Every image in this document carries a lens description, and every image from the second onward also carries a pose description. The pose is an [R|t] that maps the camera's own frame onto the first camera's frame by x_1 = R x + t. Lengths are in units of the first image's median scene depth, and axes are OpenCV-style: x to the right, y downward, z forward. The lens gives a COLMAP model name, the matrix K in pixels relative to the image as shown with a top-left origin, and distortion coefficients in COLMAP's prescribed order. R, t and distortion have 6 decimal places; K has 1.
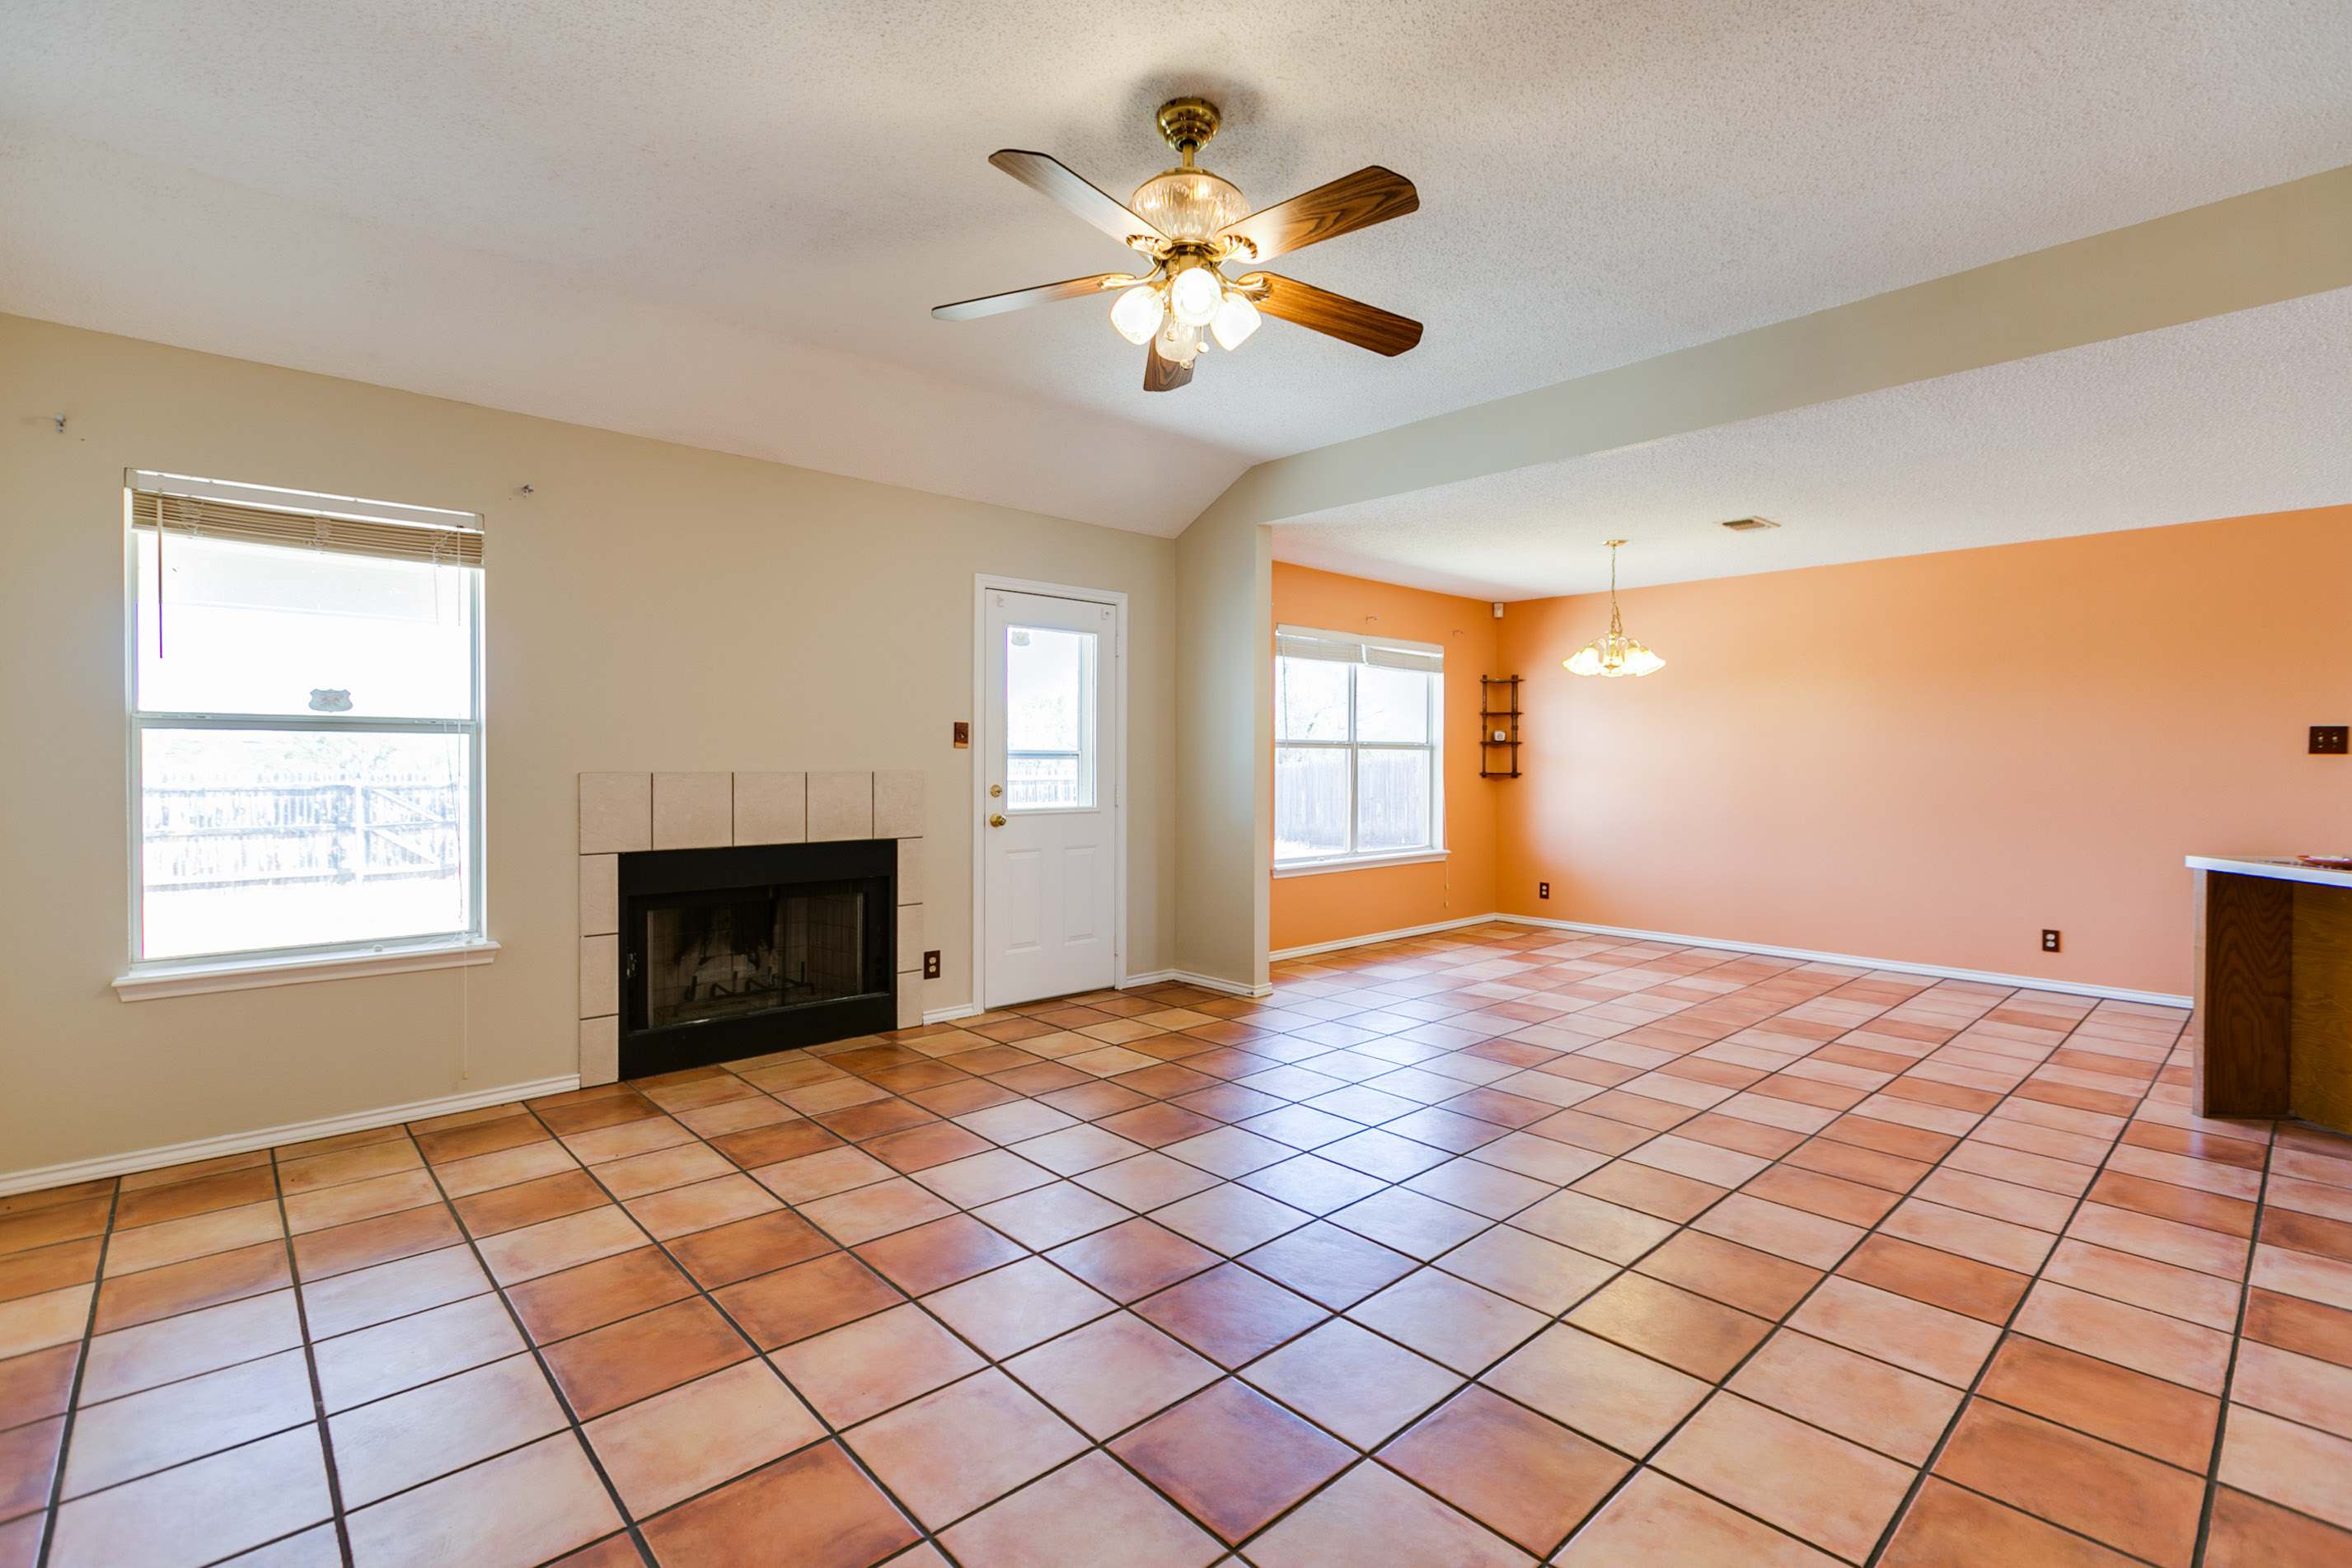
lens RADIAL K [[1063.6, 0, 1175.6], [0, 1063.6, 764.9], [0, 0, 1]] dist [0.000980, 0.000126]
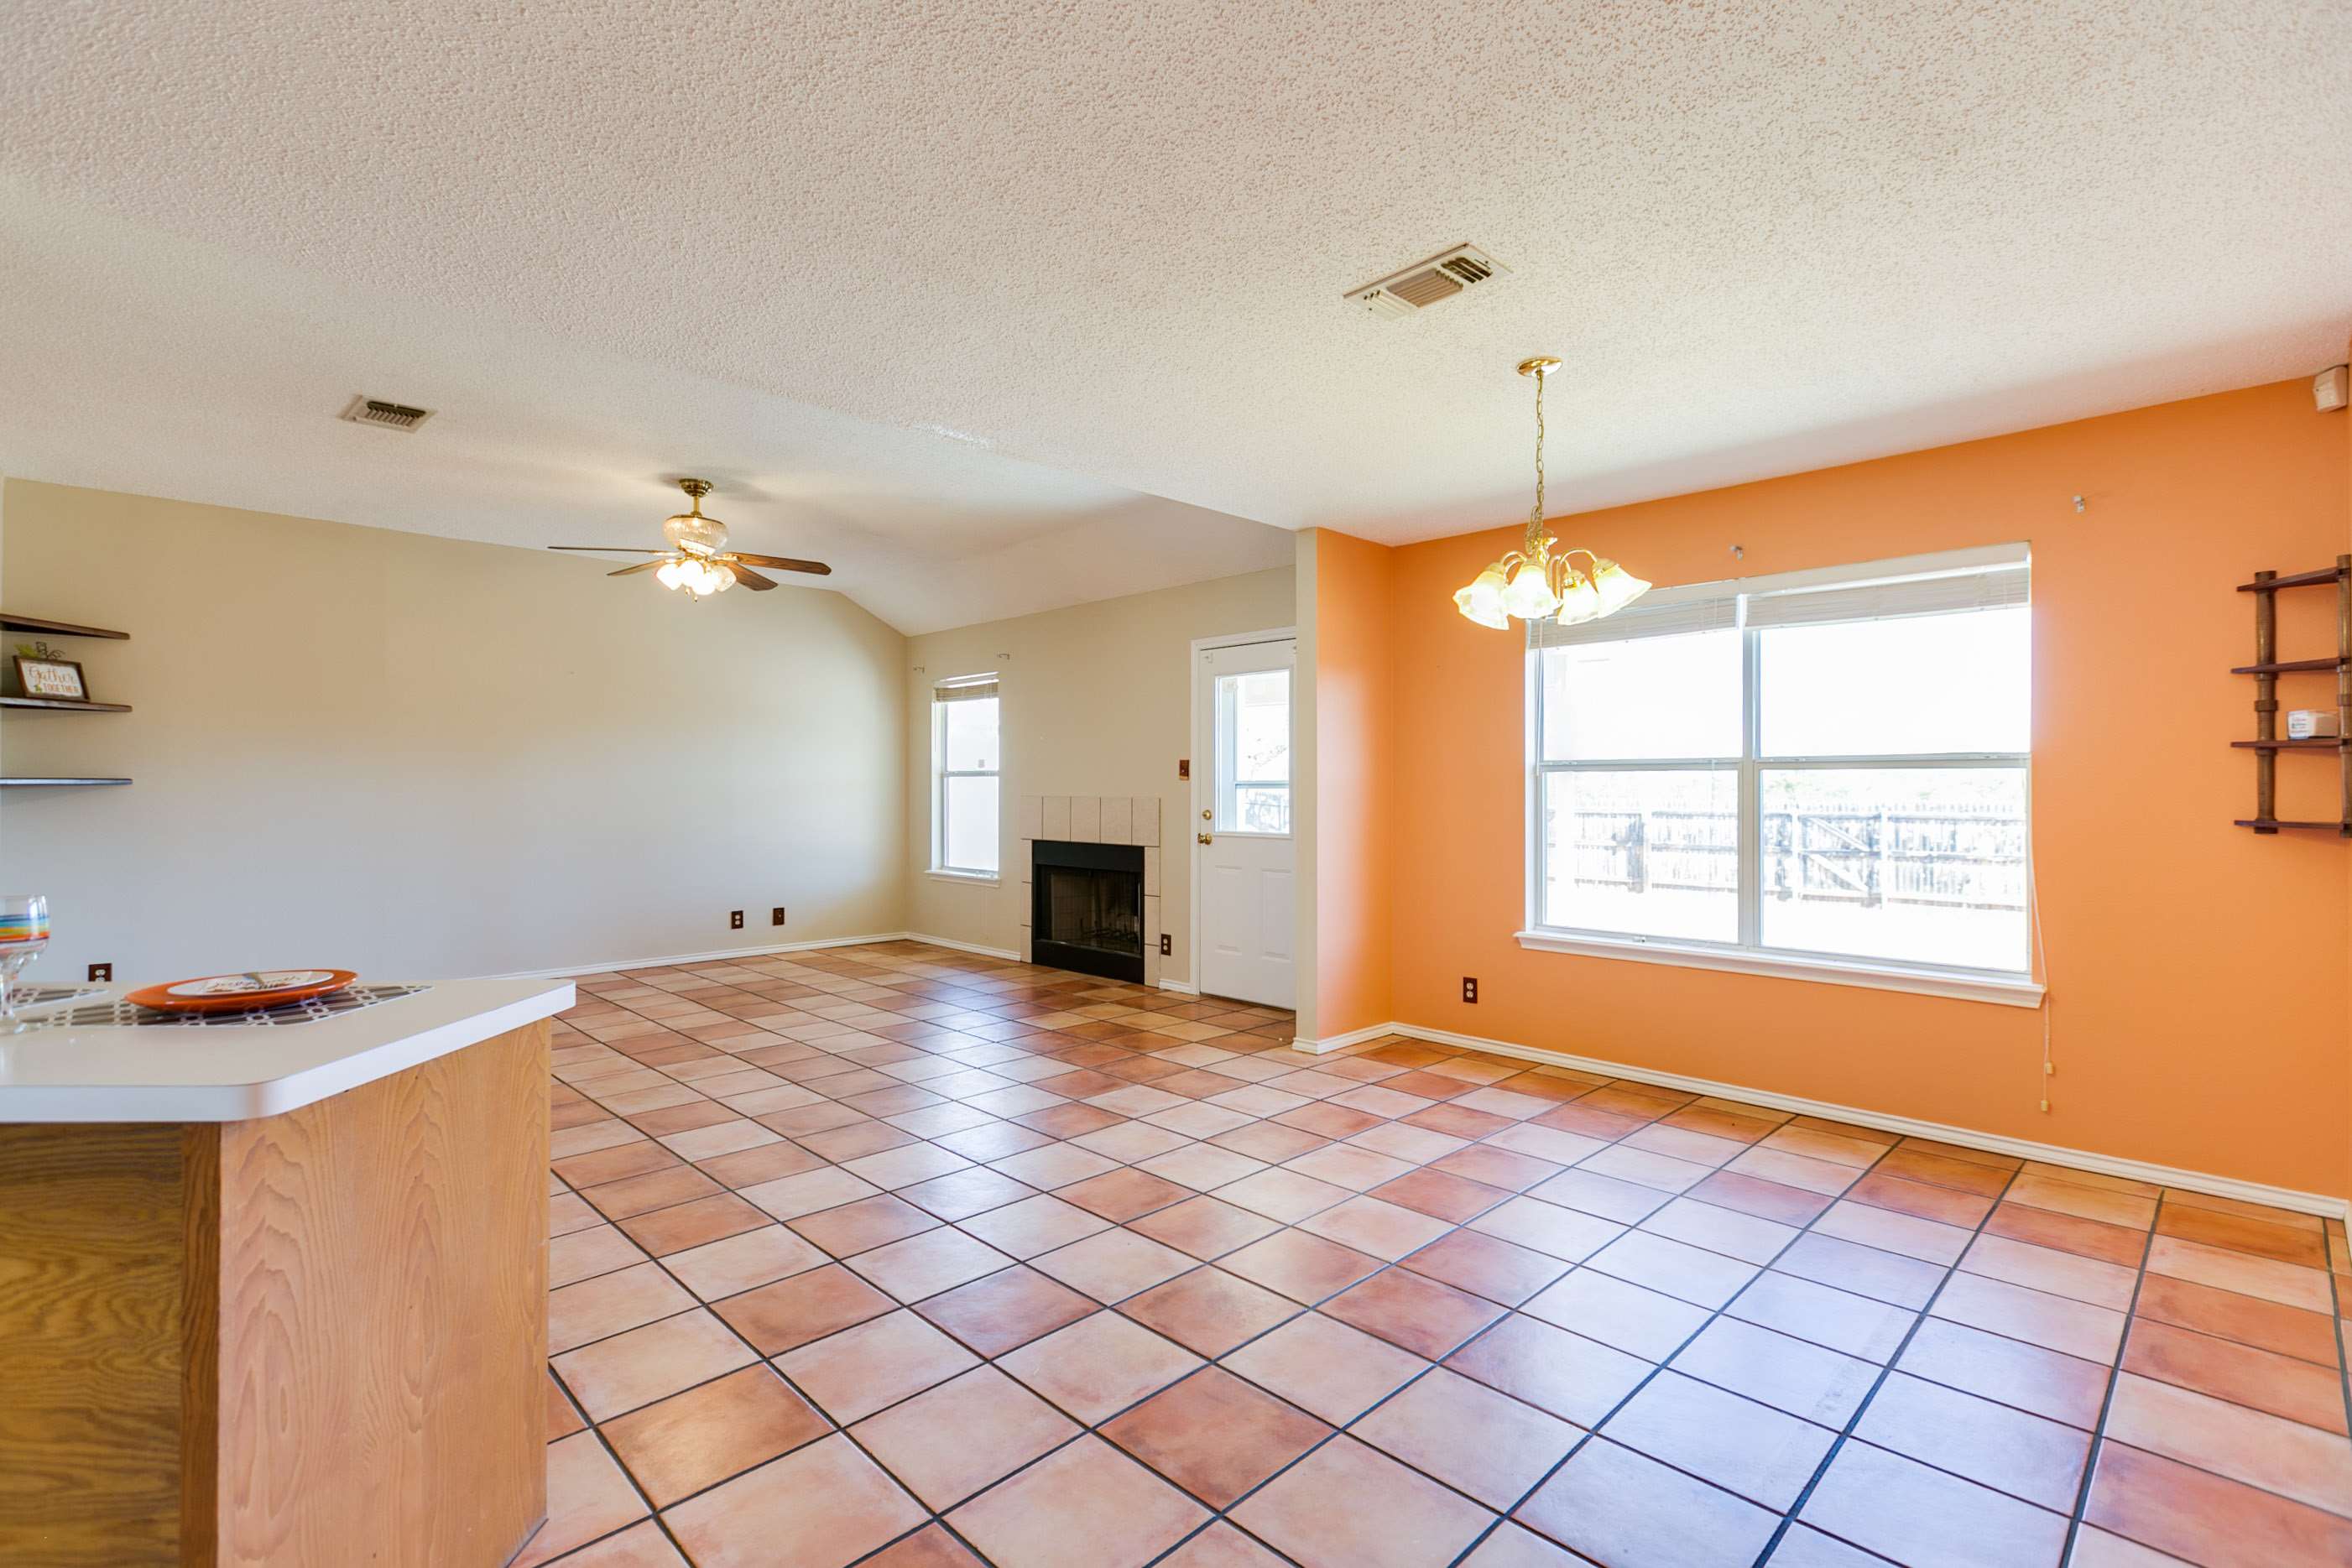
lens RADIAL K [[1078.4, 0, 1176.0], [0, 1078.4, 784.0], [0, 0, 1]] dist [0.001944, 0.000123]
pose [[0.036372, -0.007086, -0.999313, 1.061731], [-0.005445, 0.999959, -0.007289, -0.001743], [0.999323, 0.005706, 0.036332, 0.921207]]
